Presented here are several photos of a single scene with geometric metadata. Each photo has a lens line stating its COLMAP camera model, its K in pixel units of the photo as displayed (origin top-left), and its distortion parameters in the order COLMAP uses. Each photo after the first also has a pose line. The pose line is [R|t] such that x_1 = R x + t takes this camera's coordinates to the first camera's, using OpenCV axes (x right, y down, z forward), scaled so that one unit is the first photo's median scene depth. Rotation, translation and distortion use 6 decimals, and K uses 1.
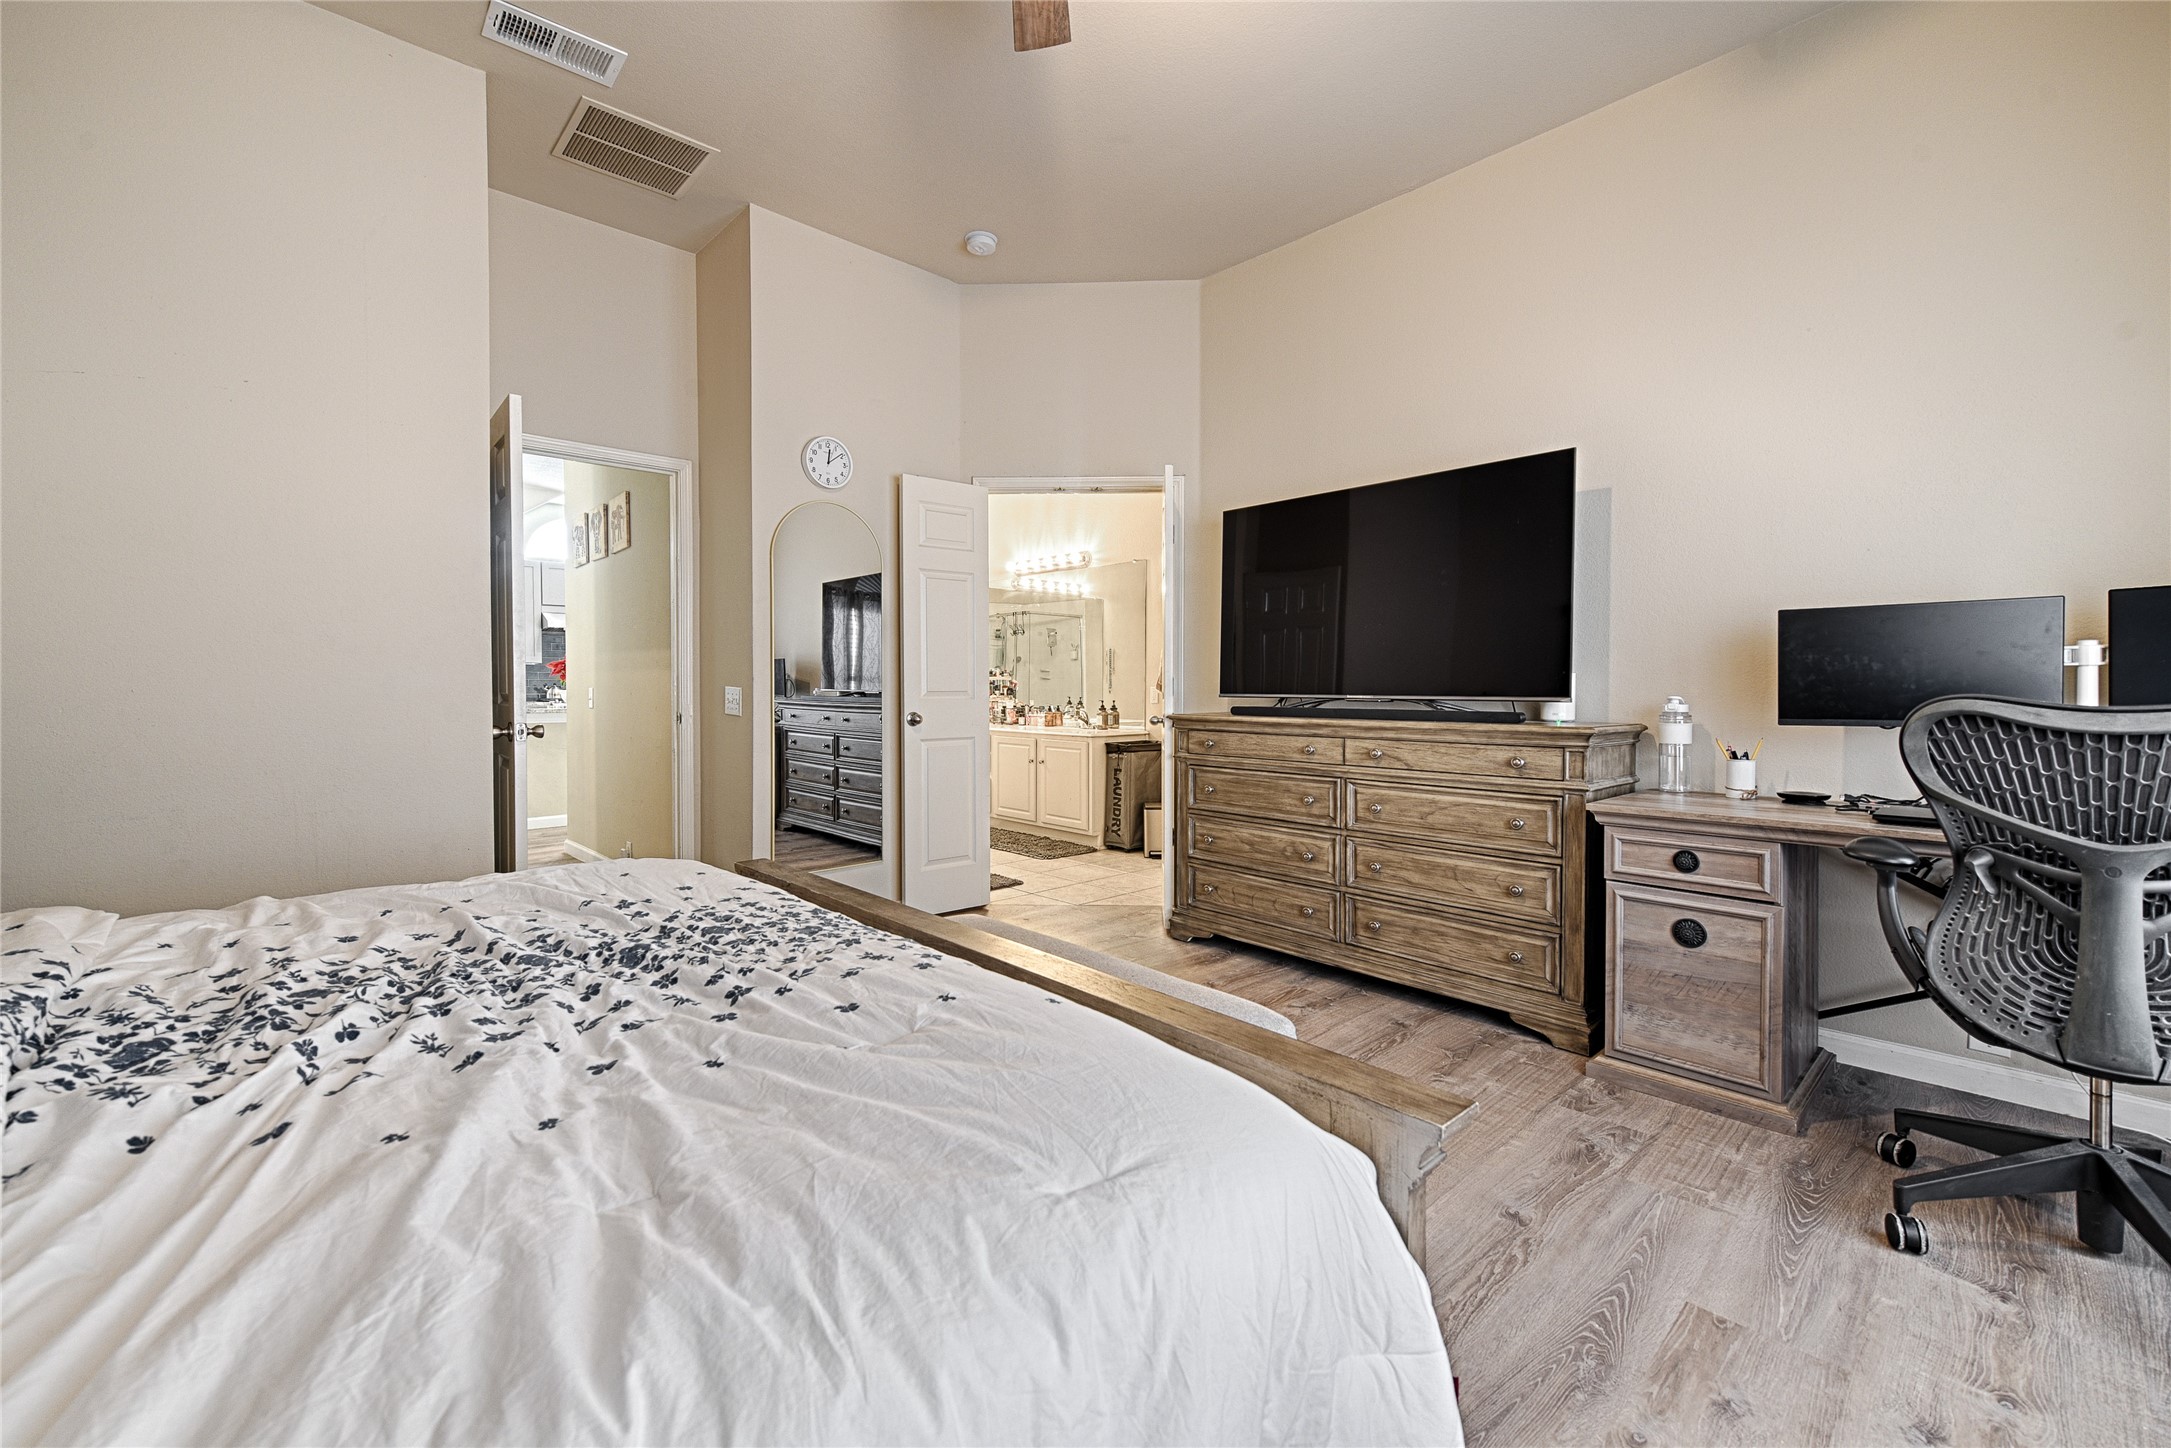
lens RADIAL K [[890.3, 0, 1085.5], [0, 890.3, 724.0], [0, 0, 1]] dist [0.000510, 0.000002]
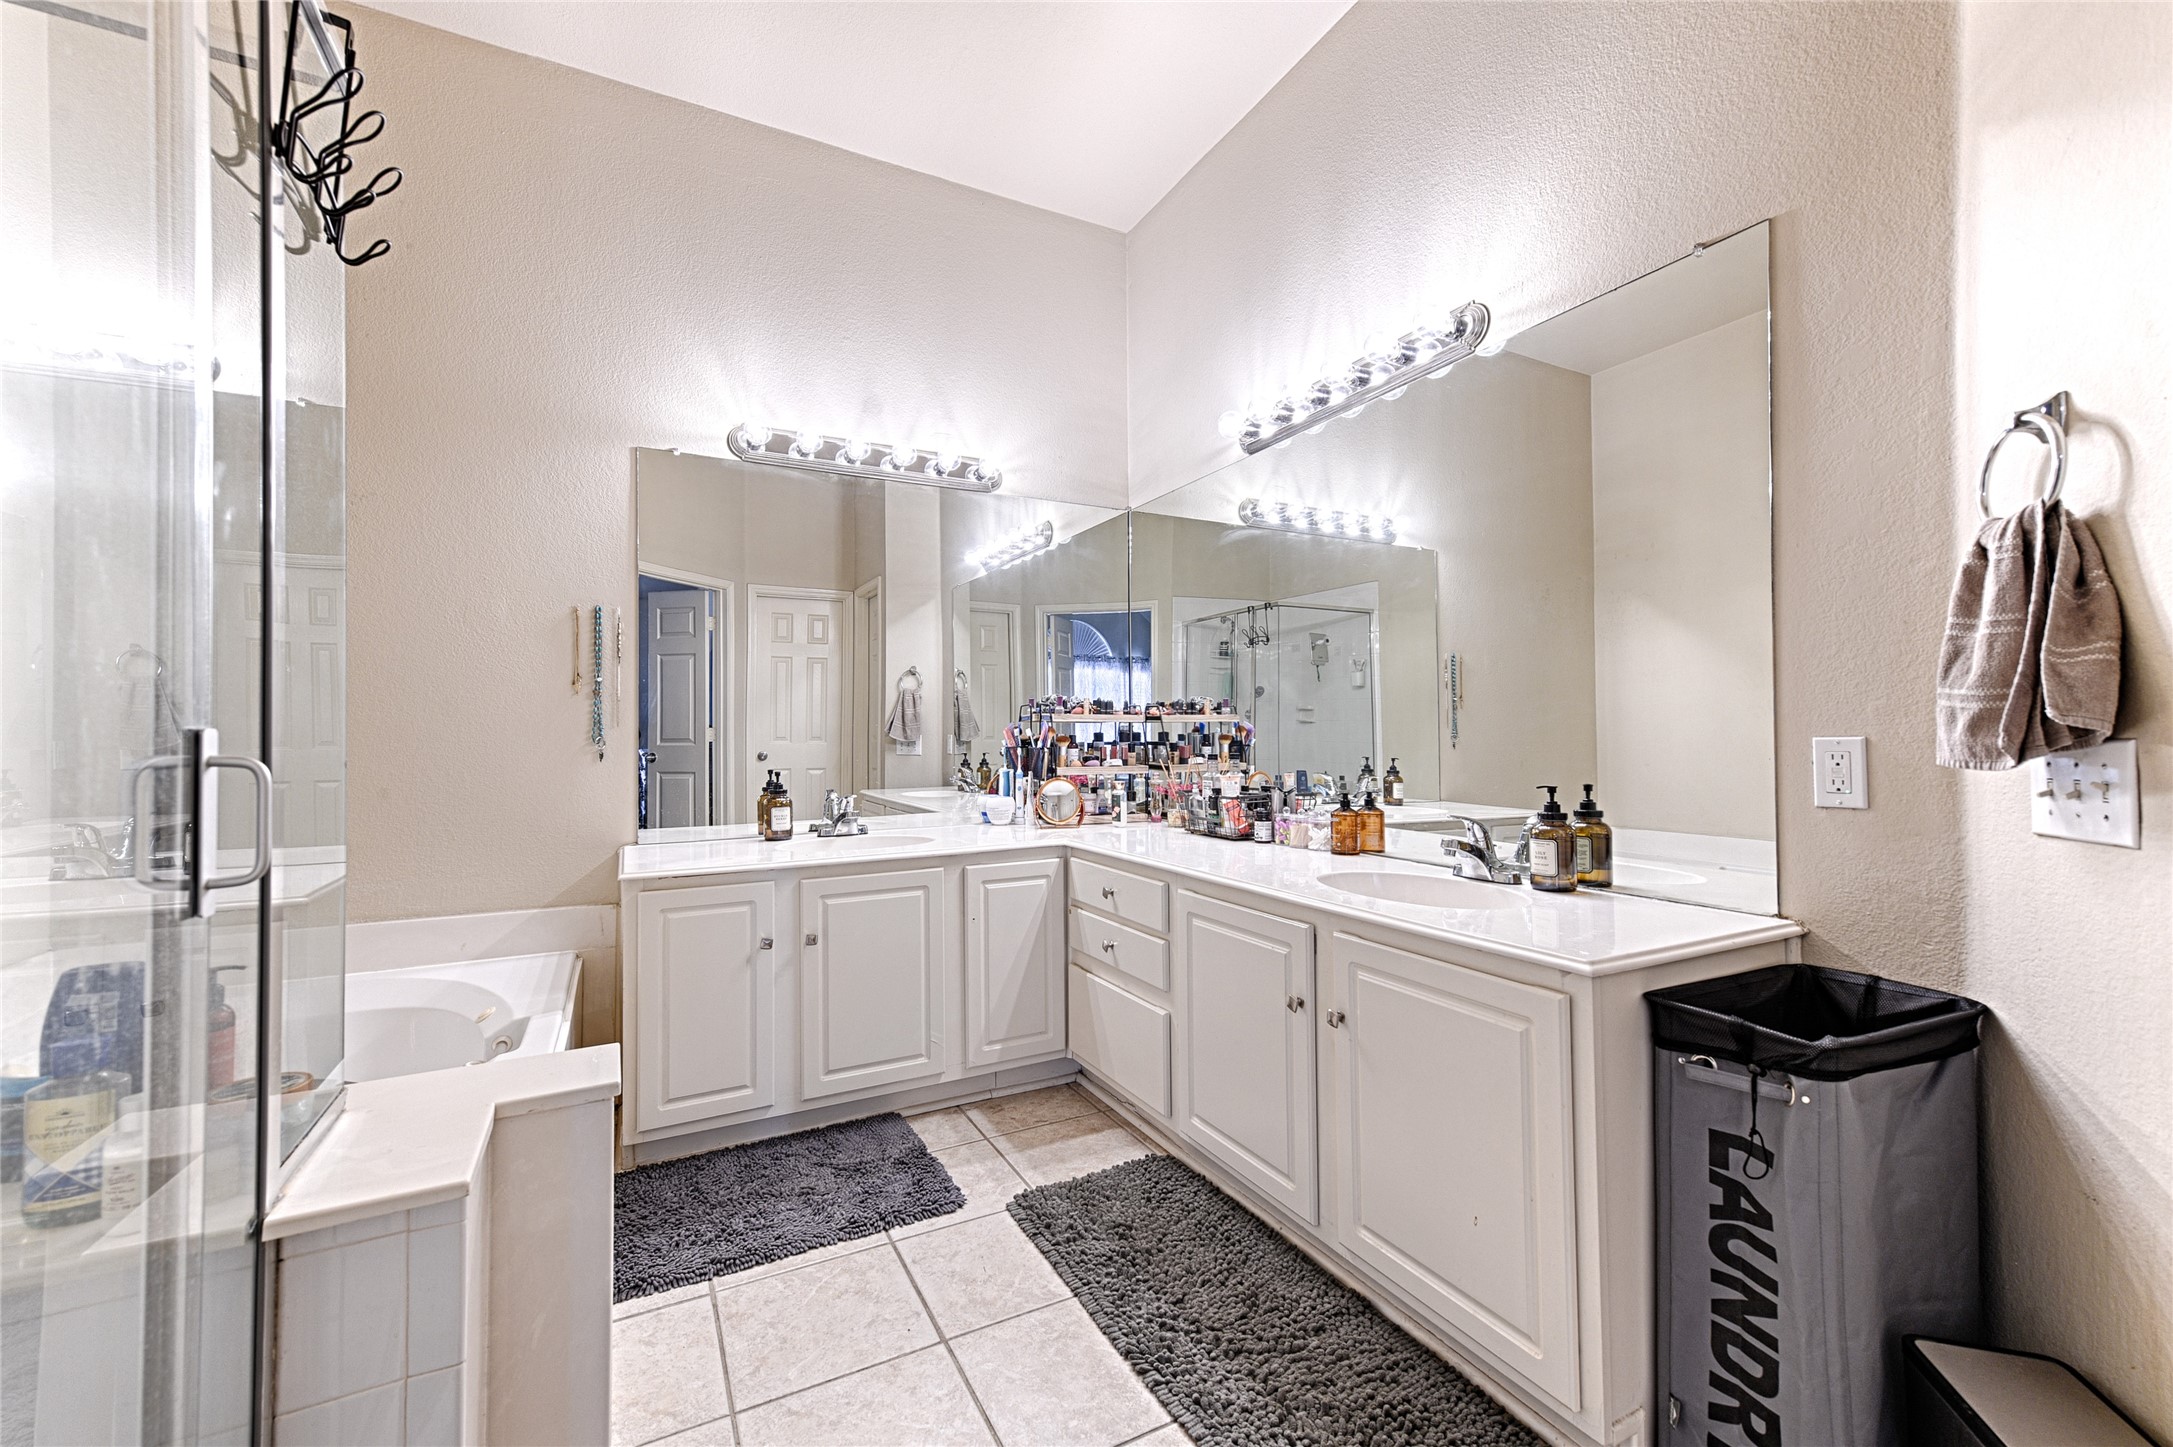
lens RADIAL K [[891.2, 0, 1086.5], [0, 891.2, 723.5], [0, 0, 1]] dist [0.000510, 0.000002]
pose [[0.963404, -0.013920, -0.267690, -0.040117], [-0.000891, 0.998479, -0.055129, -0.025906], [0.268050, 0.053350, 0.961927, 0.587539]]
